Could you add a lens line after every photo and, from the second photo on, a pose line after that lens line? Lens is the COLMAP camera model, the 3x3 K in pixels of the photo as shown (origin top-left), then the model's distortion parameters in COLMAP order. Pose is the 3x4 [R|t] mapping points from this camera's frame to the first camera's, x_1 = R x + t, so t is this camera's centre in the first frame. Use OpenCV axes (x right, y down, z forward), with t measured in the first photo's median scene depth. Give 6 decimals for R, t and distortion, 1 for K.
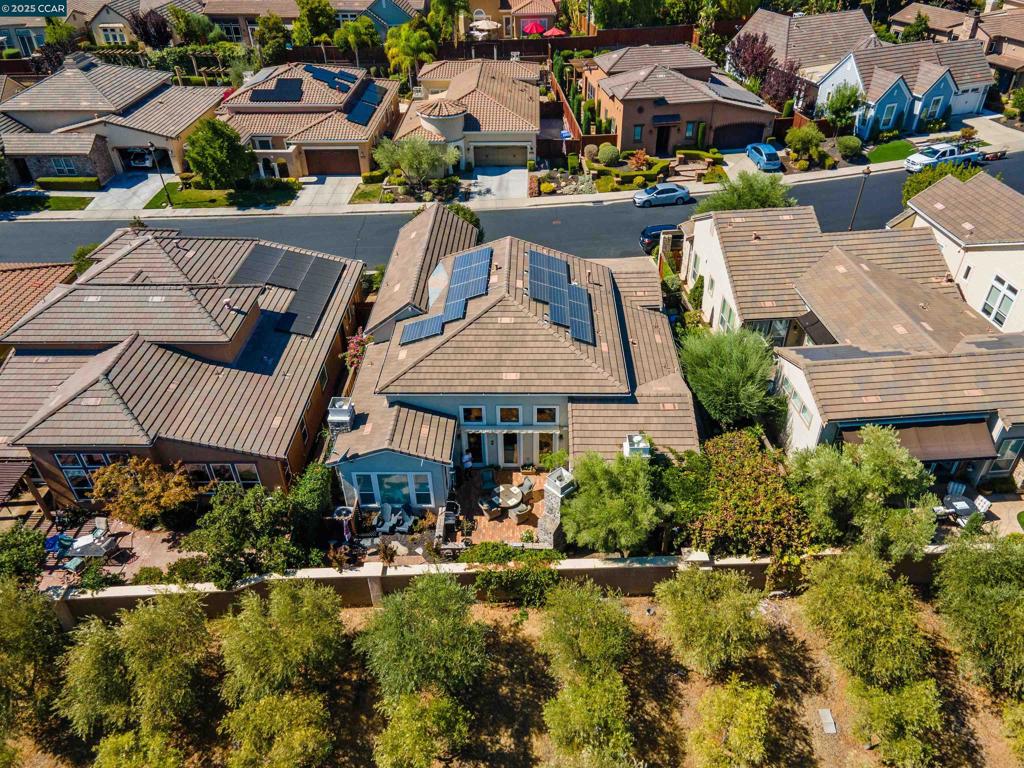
lens RADIAL K [[748.6, 0, 514.7], [0, 748.6, 383.9], [0, 0, 1]] dist [0.042746, 0.006104]
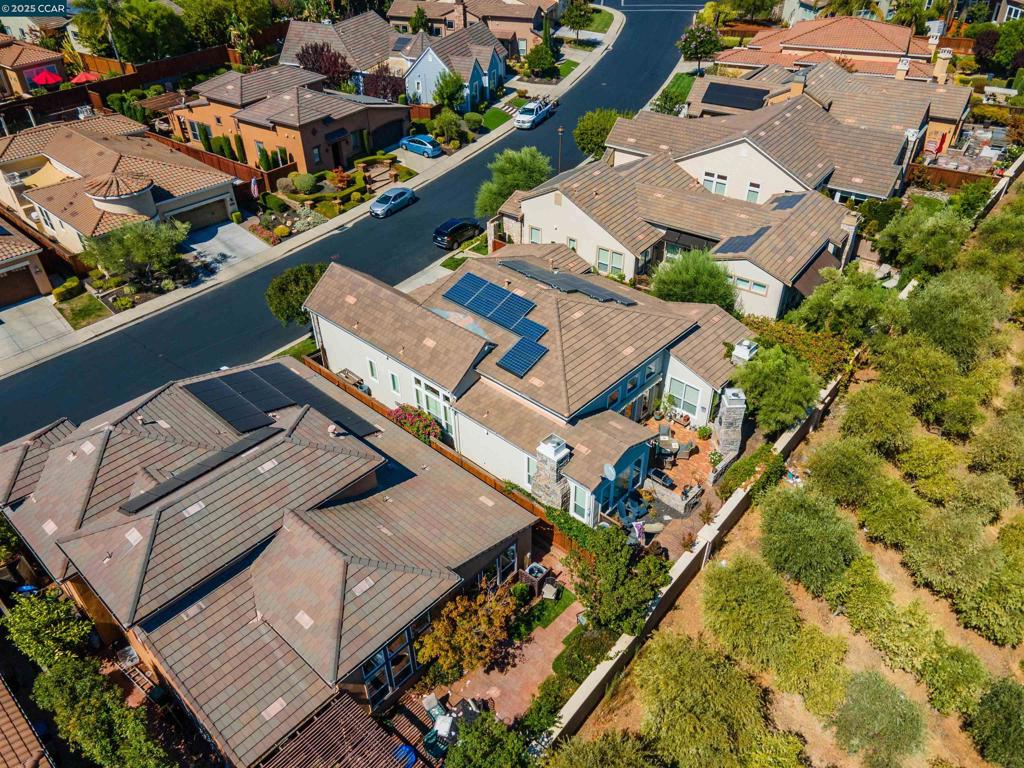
lens RADIAL K [[745.8, 0, 516.6], [0, 745.8, 389.9], [0, 0, 1]] dist [0.033842, 0.002745]
pose [[0.659176, -0.445329, 0.605944, -0.415499], [0.439380, 0.882021, 0.170247, -0.113391], [-0.610272, 0.154017, 0.777076, 0.113458]]
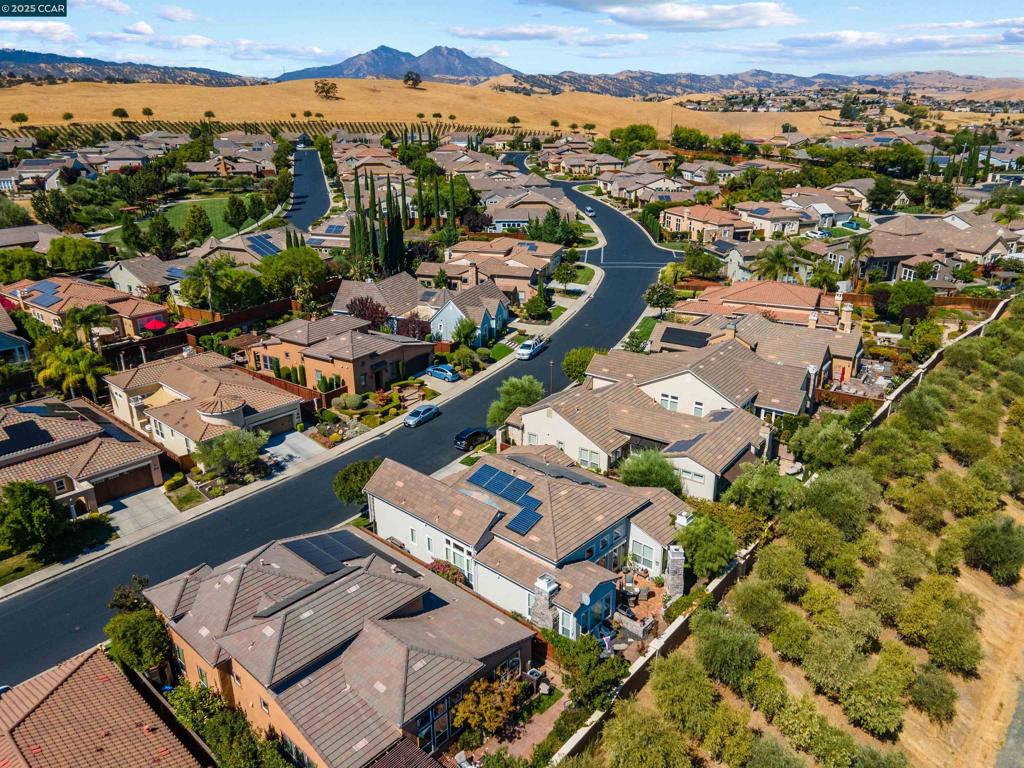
lens RADIAL K [[748.6, 0, 514.7], [0, 748.6, 383.9], [0, 0, 1]] dist [0.042746, 0.006104]
pose [[0.659432, -0.254411, 0.707406, -0.593109], [0.438685, 0.894393, -0.087276, -0.103727], [-0.610495, 0.367881, 0.701398, -0.062053]]
